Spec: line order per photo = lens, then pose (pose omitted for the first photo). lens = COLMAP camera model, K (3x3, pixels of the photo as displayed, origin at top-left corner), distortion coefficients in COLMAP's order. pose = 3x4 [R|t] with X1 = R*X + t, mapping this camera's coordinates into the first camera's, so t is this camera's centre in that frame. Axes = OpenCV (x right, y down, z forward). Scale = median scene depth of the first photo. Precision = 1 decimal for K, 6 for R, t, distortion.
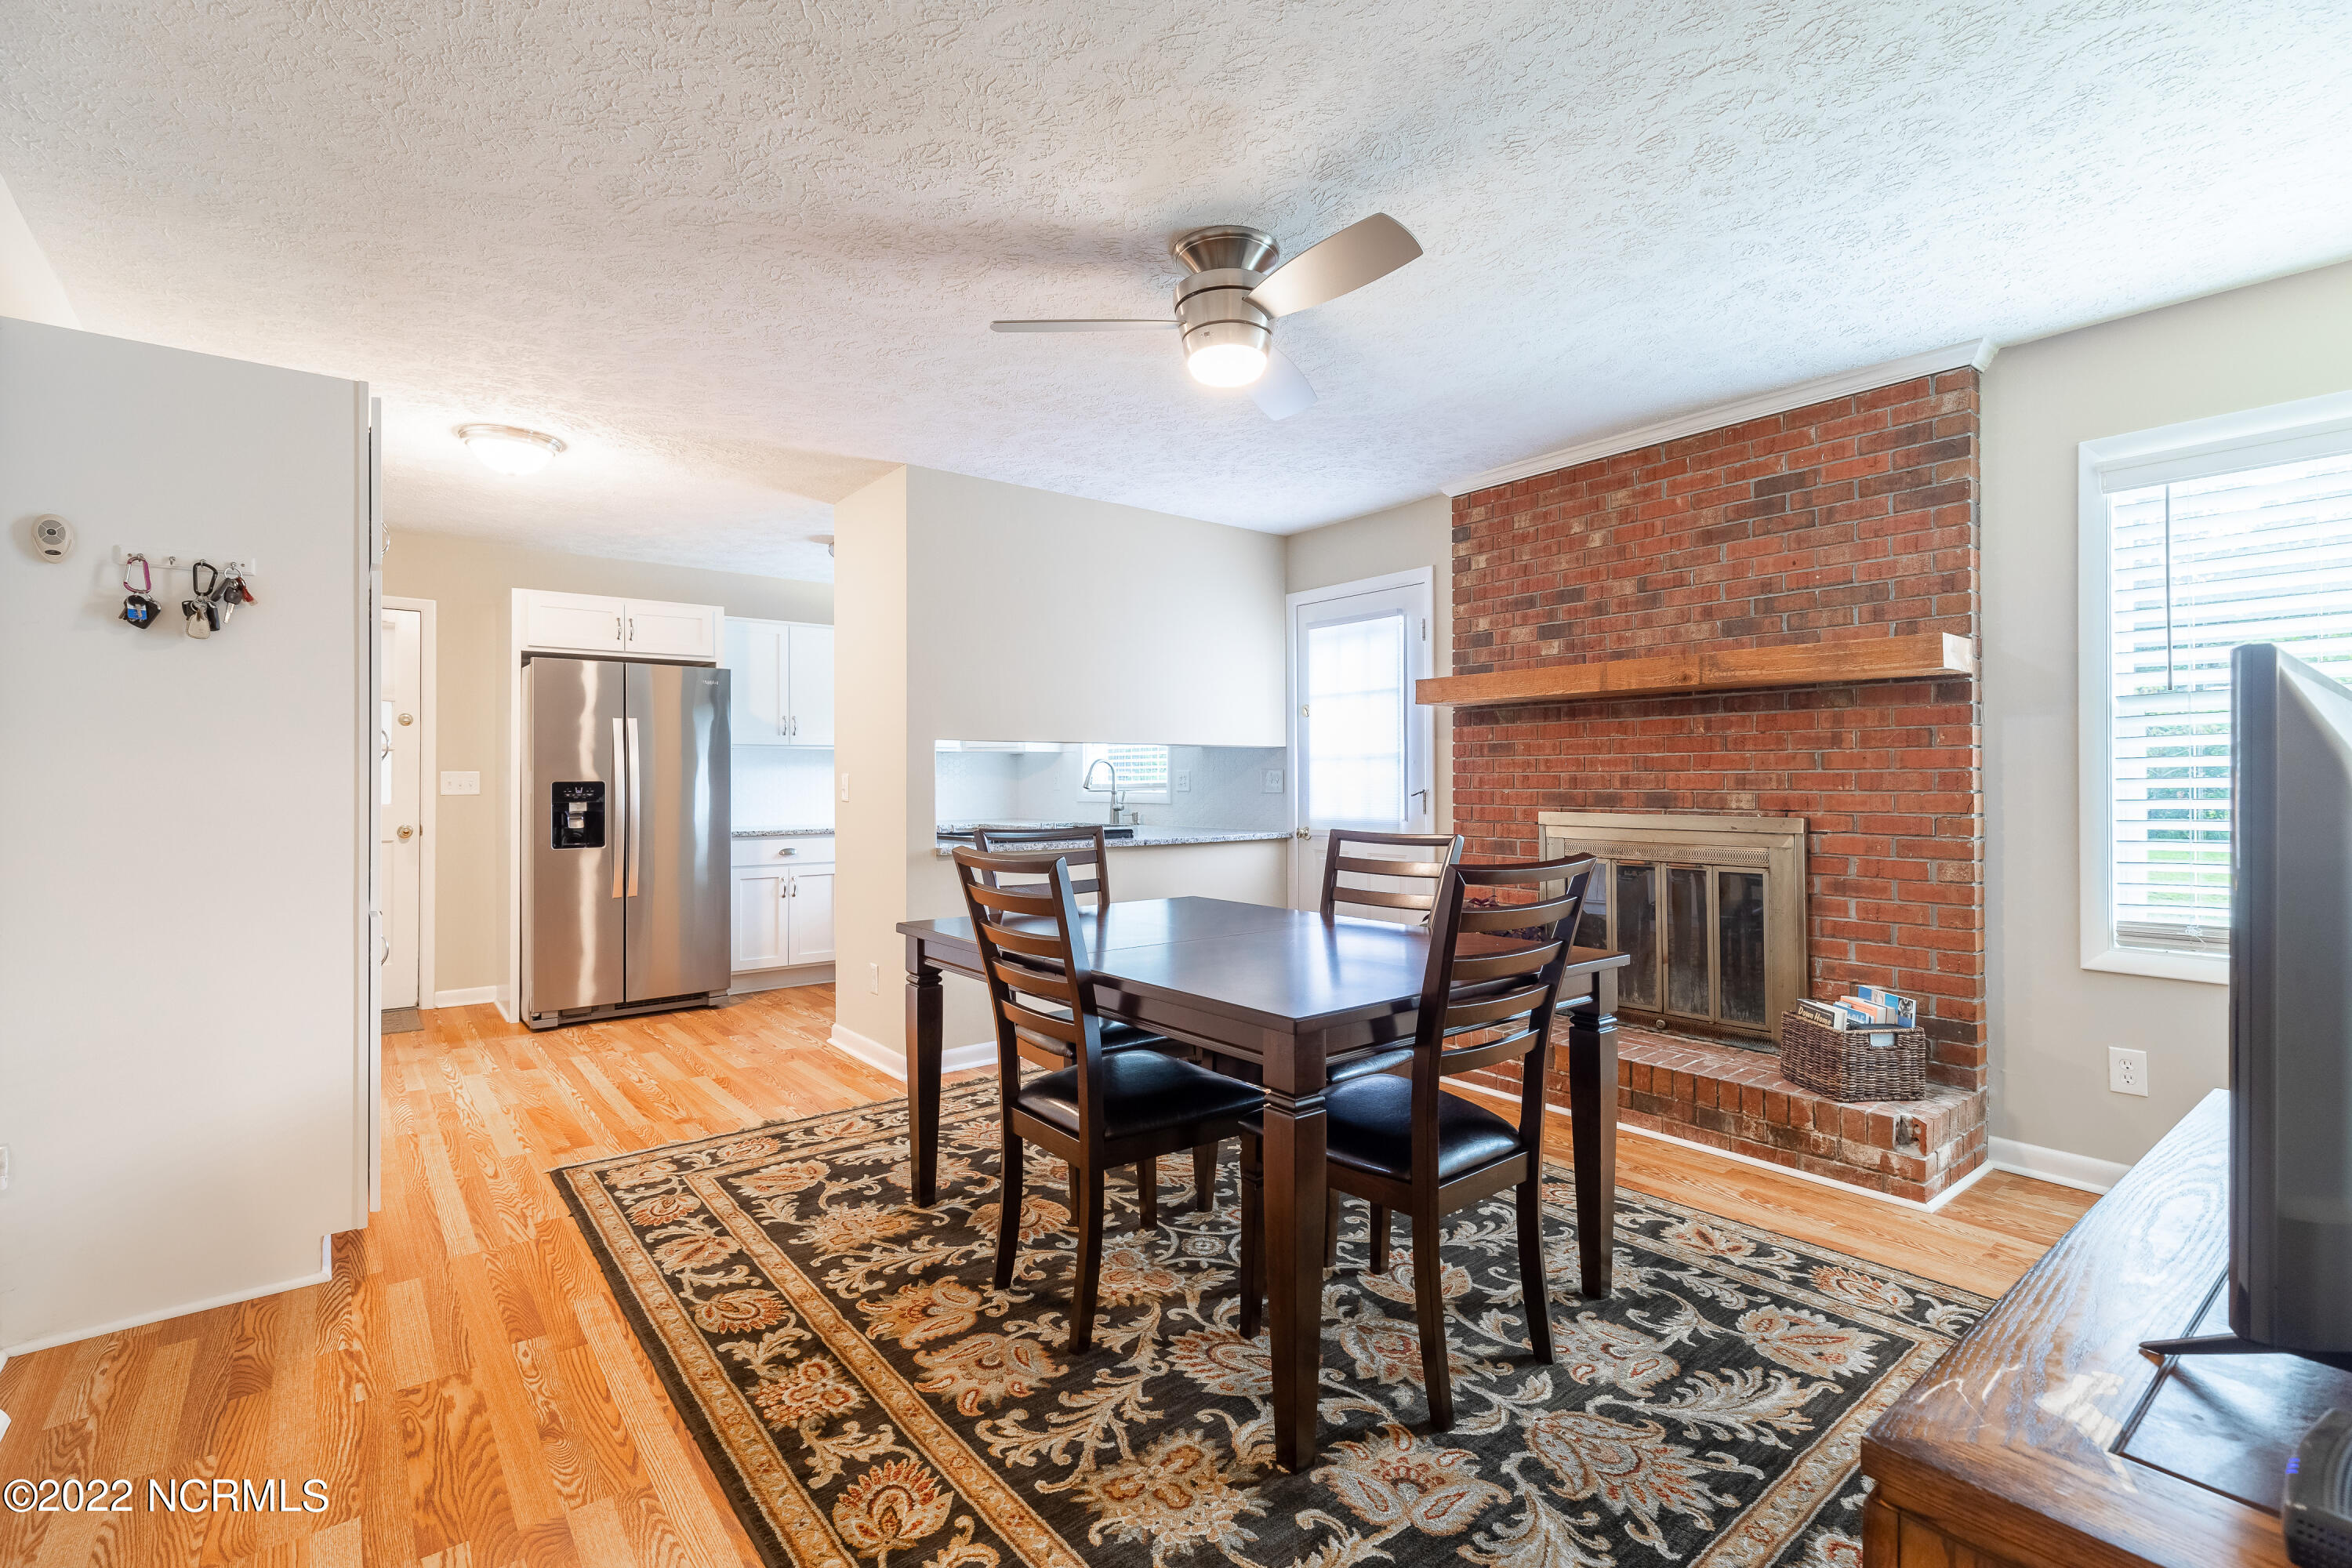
lens RADIAL K [[1067.0, 0, 1170.2], [0, 1067.0, 773.3], [0, 0, 1]] dist [0.005707, -0.000619]
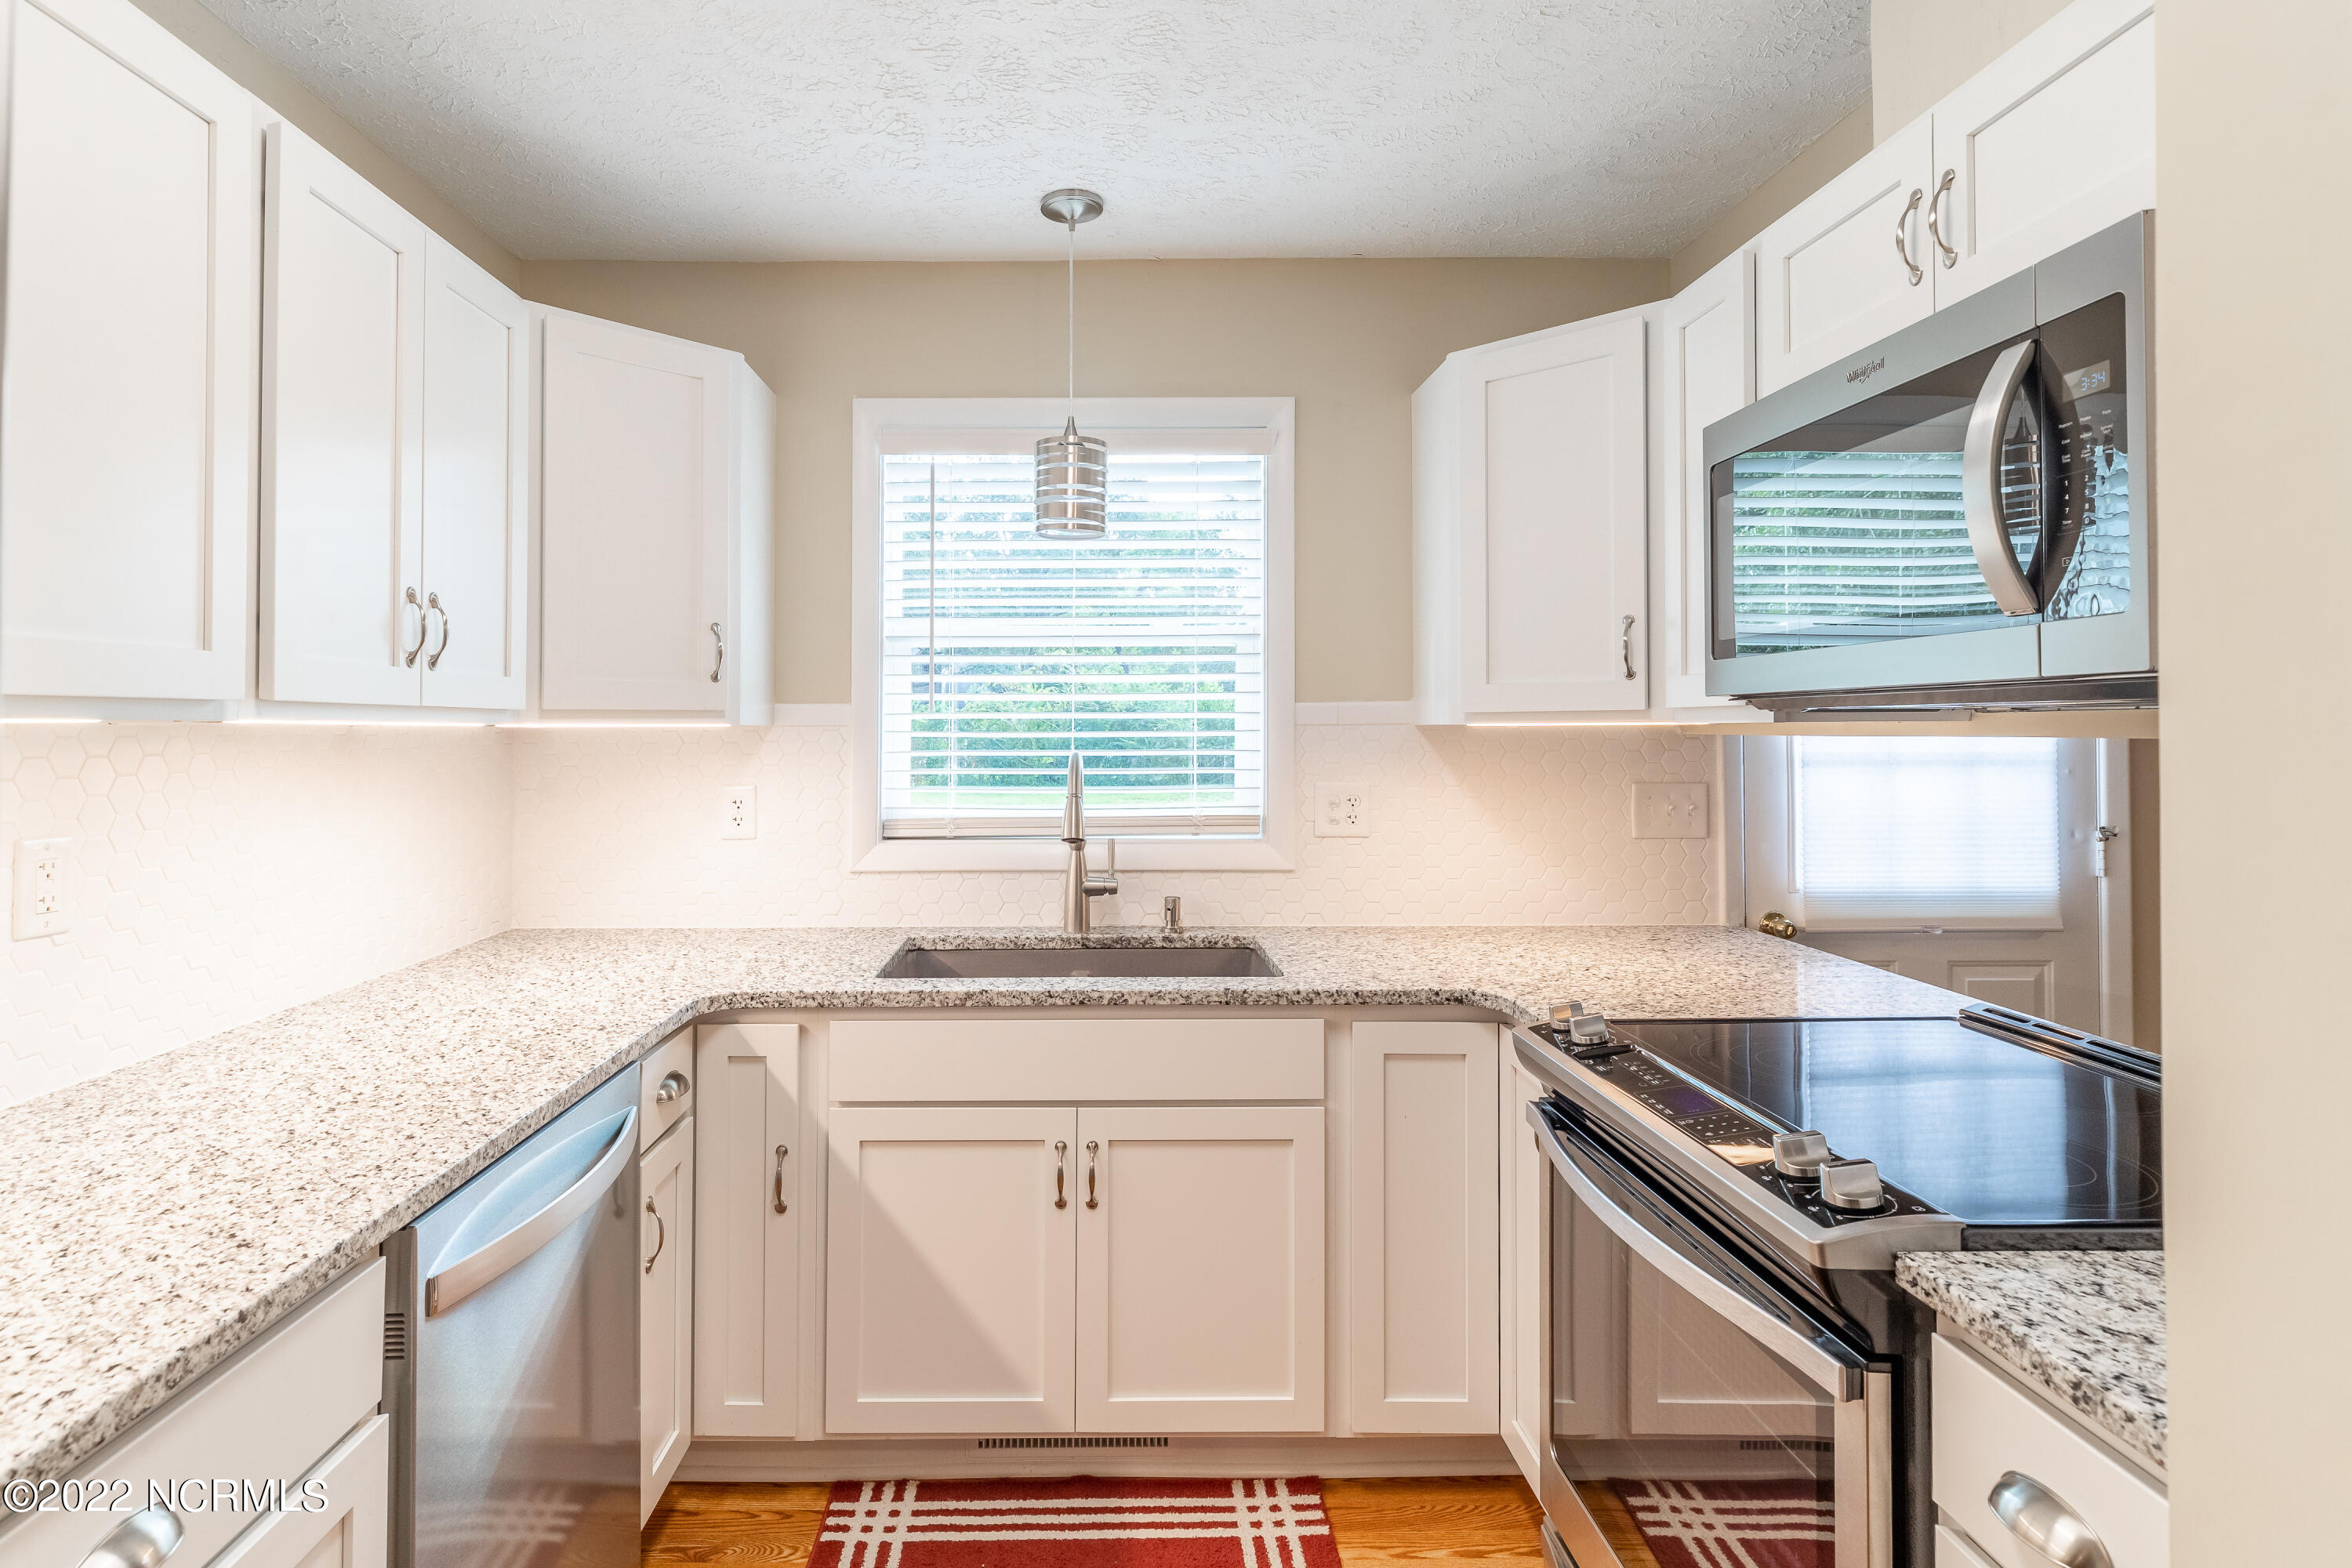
lens RADIAL K [[1179.1, 0, 1088.0], [0, 1179.1, 698.6], [0, 0, 1]] dist [-0.000211, 0.002347]
pose [[0.616962, 0.021425, 0.786701, -0.825741], [-0.006407, 0.999733, -0.022202, -0.049885], [-0.786967, 0.008658, 0.616935, 1.707759]]
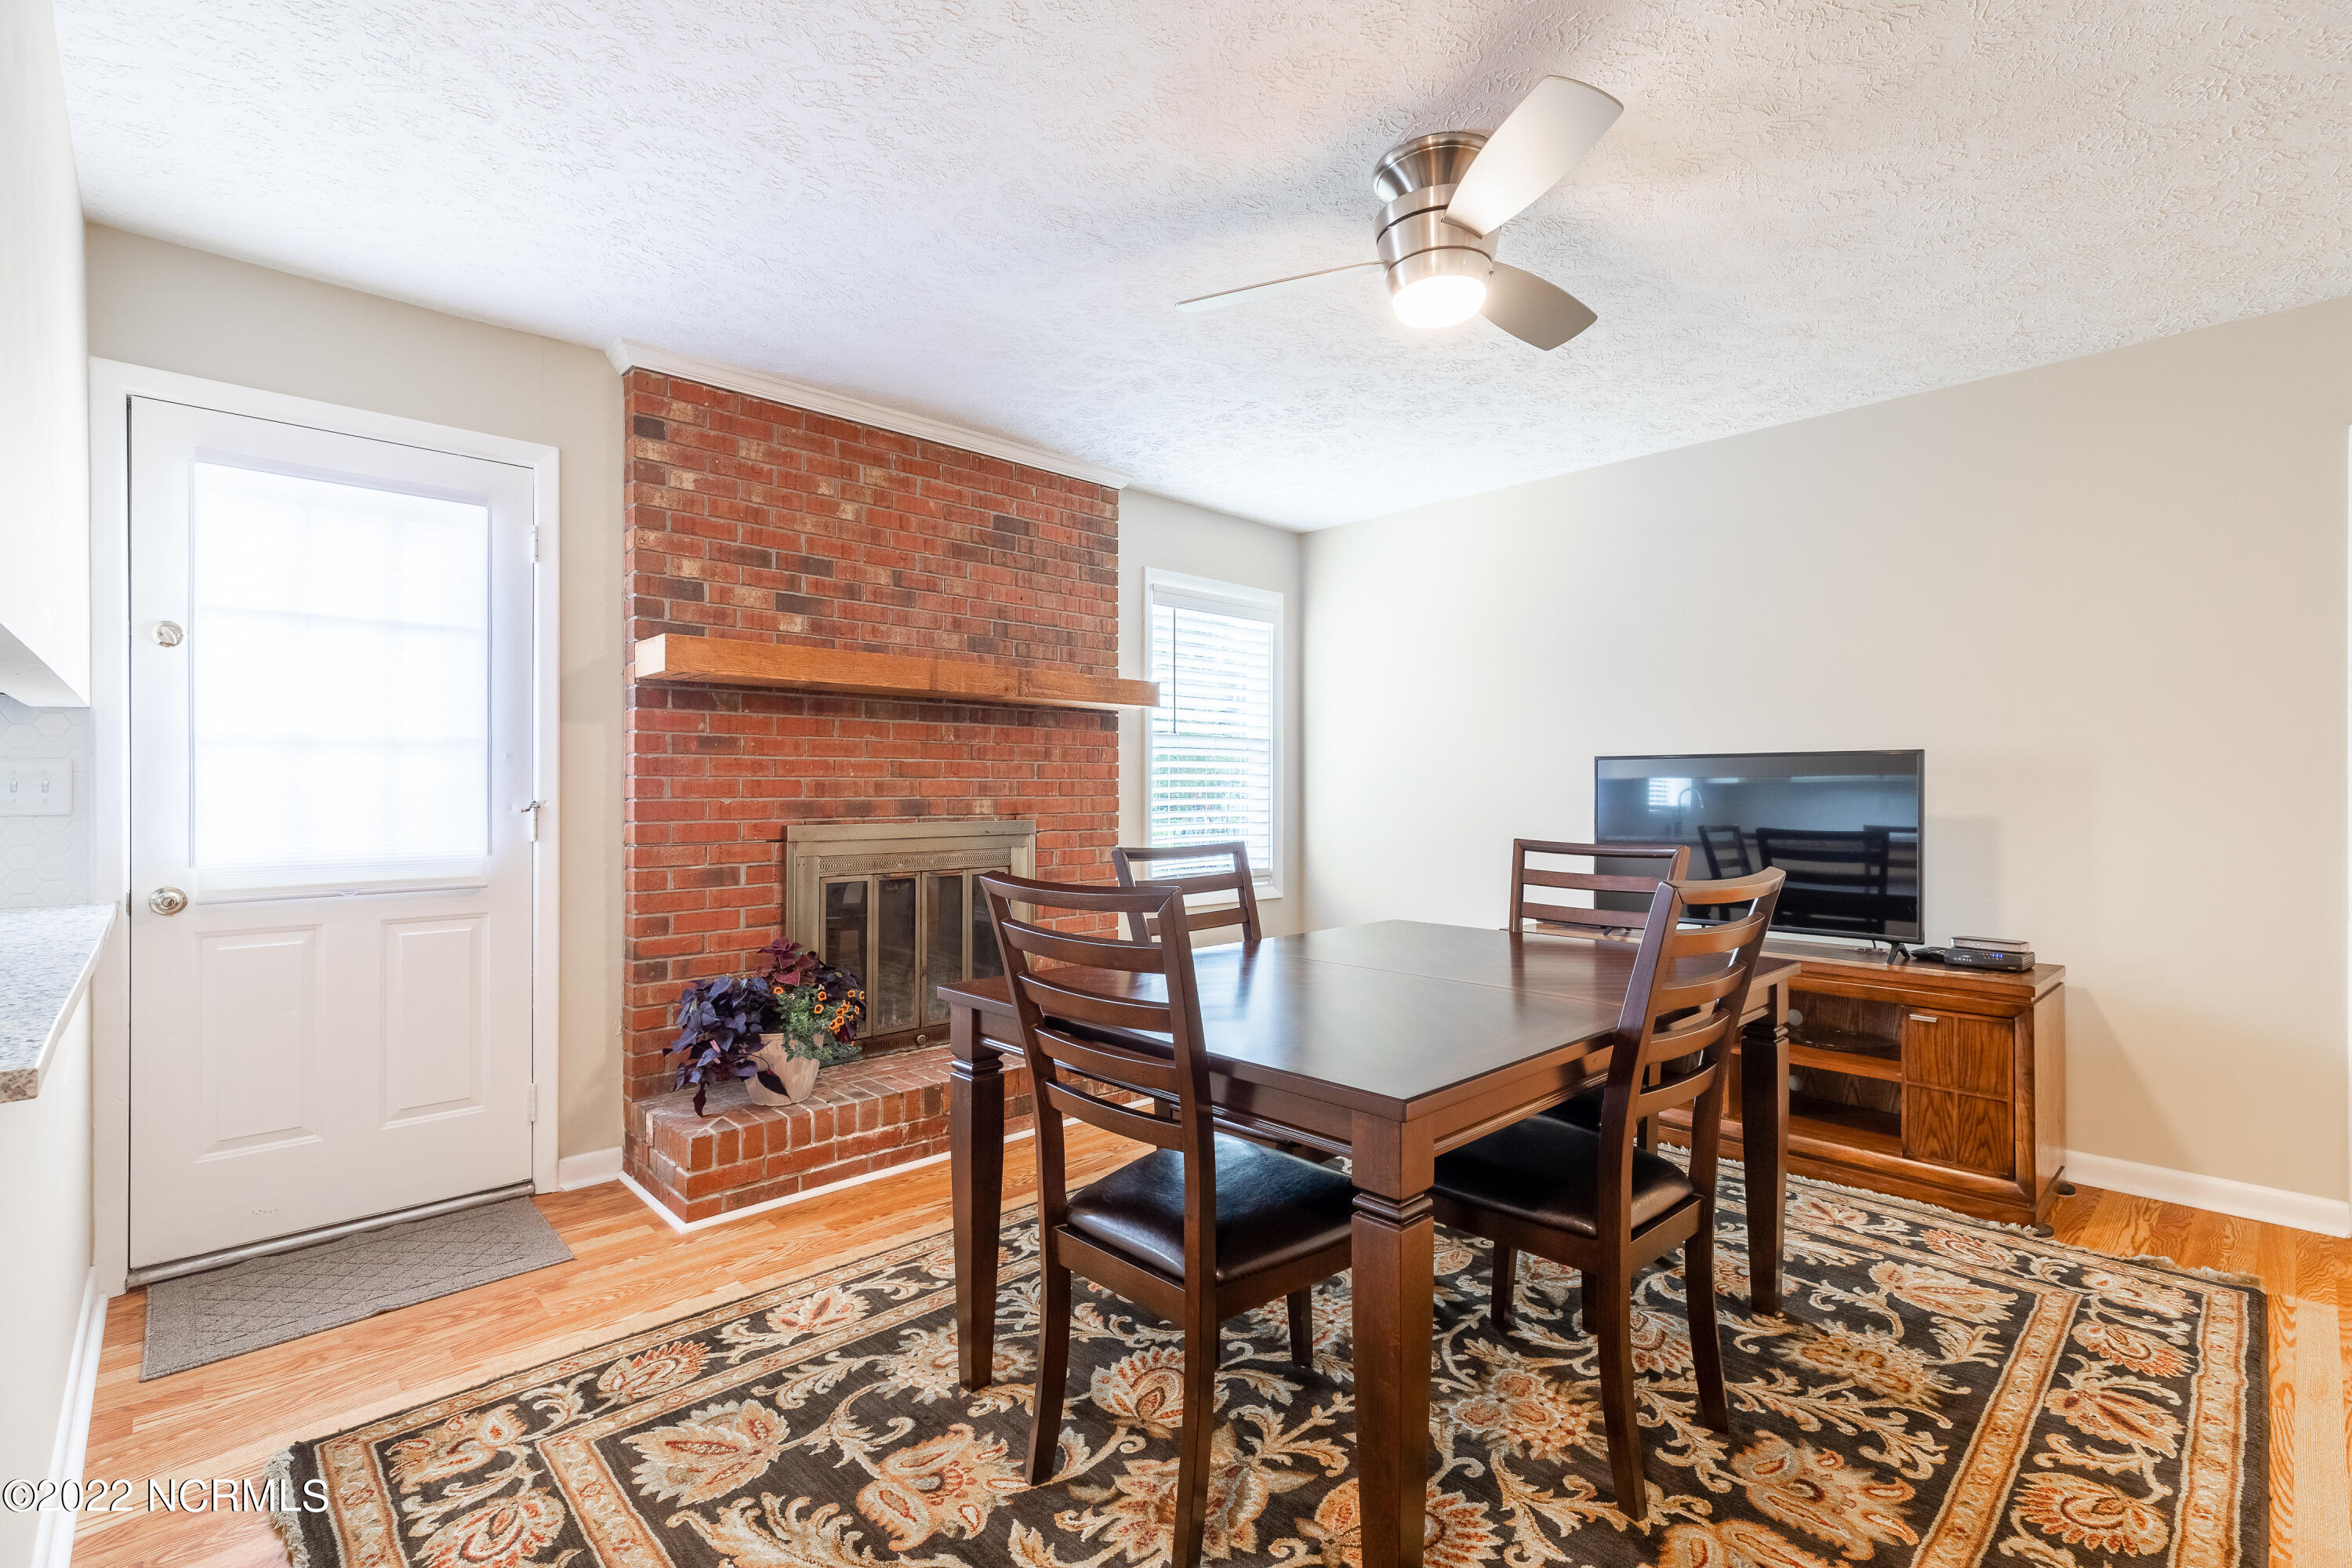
lens RADIAL K [[1067.0, 0, 1174.7], [0, 1067.0, 784.6], [0, 0, 1]] dist [0.005707, -0.000619]
pose [[-0.092115, 0.006575, 0.995727, -0.689256], [-0.007172, 0.999948, -0.007267, 0.012556], [-0.995723, -0.007811, -0.092063, 1.136340]]
